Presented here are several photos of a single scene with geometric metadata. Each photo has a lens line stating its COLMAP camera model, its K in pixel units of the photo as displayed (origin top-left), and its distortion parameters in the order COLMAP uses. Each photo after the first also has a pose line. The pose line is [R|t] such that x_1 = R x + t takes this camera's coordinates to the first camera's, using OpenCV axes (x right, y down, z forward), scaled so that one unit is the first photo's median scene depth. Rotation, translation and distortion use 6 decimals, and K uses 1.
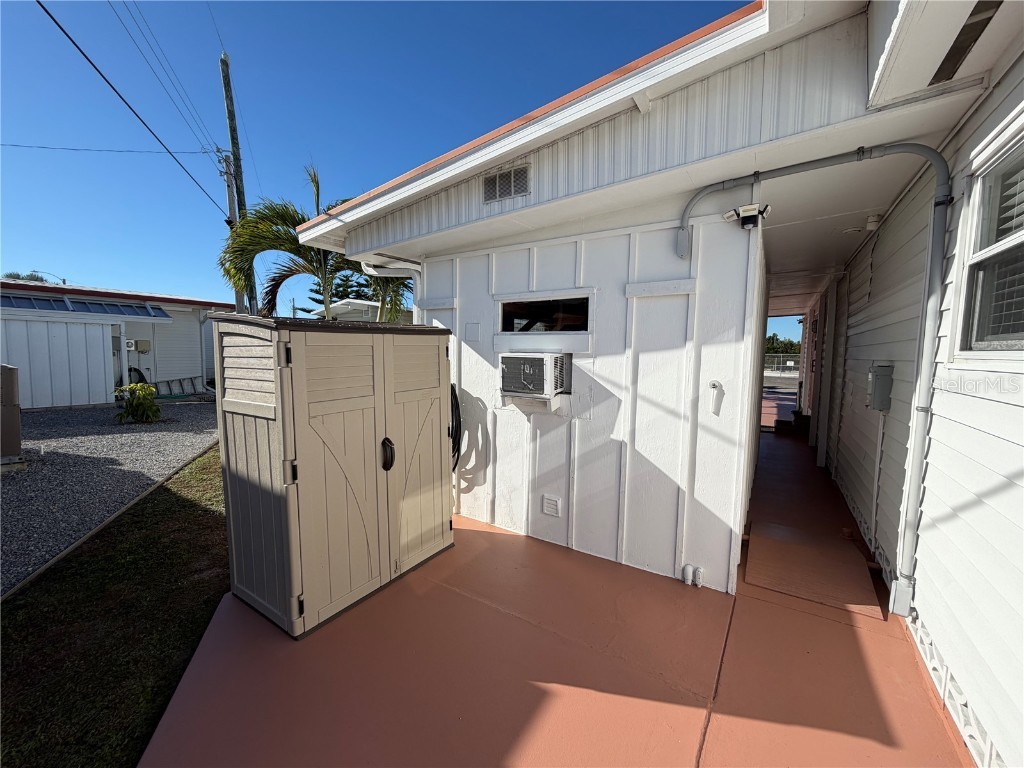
lens RADIAL K [[407.0, 0, 514.2], [0, 407.0, 381.8], [0, 0, 1]] dist [-0.001818, -0.000142]
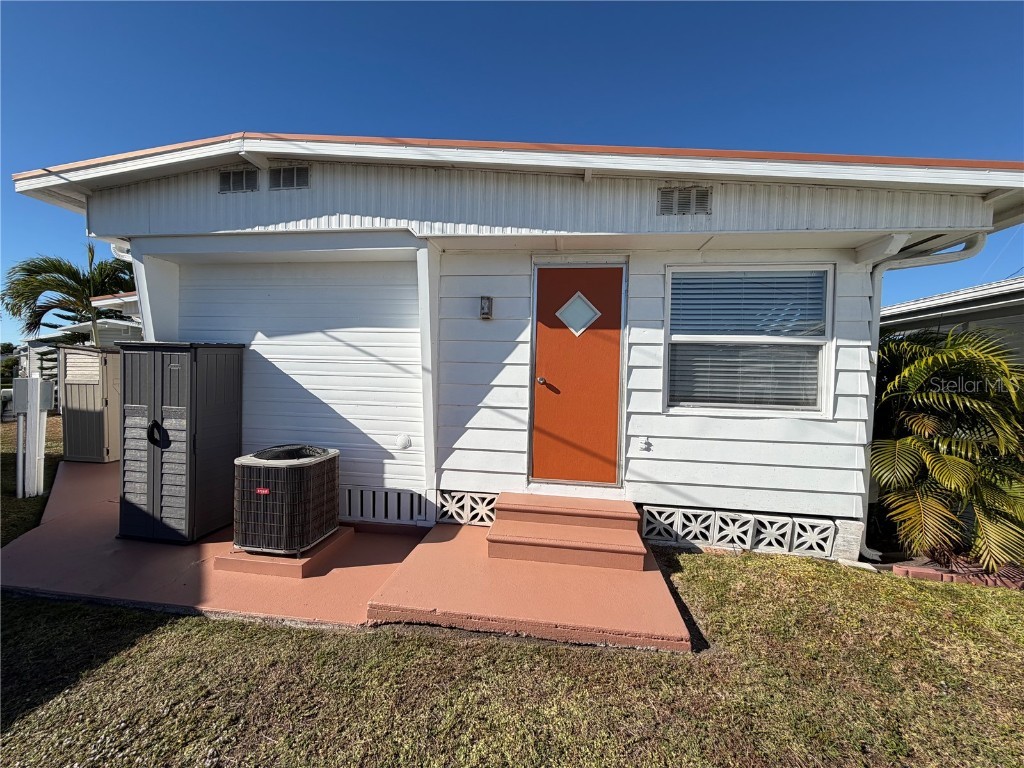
lens RADIAL K [[407.0, 0, 512.3], [0, 407.0, 382.6], [0, 0, 1]] dist [-0.001818, -0.000142]
pose [[0.910289, -0.000534, 0.413973, 0.607661], [0.021253, 0.998741, -0.045446, 0.188752], [-0.413427, 0.050167, 0.909154, -1.935978]]
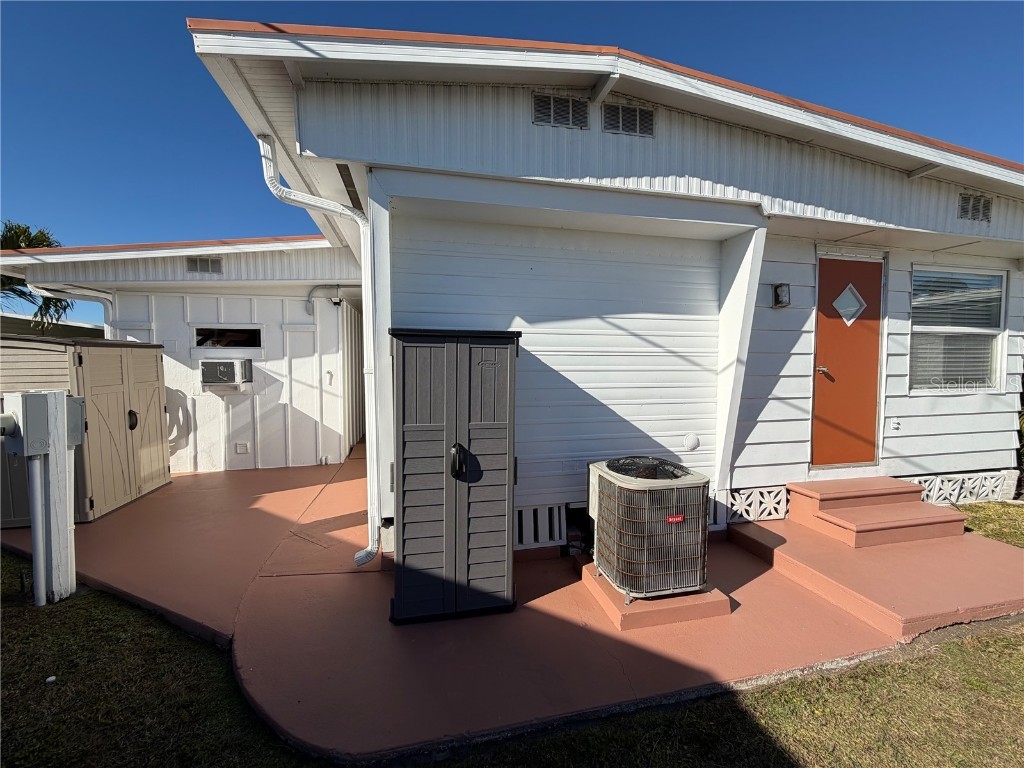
lens RADIAL K [[407.0, 0, 509.3], [0, 407.0, 383.2], [0, 0, 1]] dist [-0.001818, -0.000142]
pose [[0.705673, -0.048604, 0.706869, -0.334864], [0.065811, 0.997828, 0.002911, 0.106672], [-0.705475, 0.044465, 0.707338, -1.089243]]
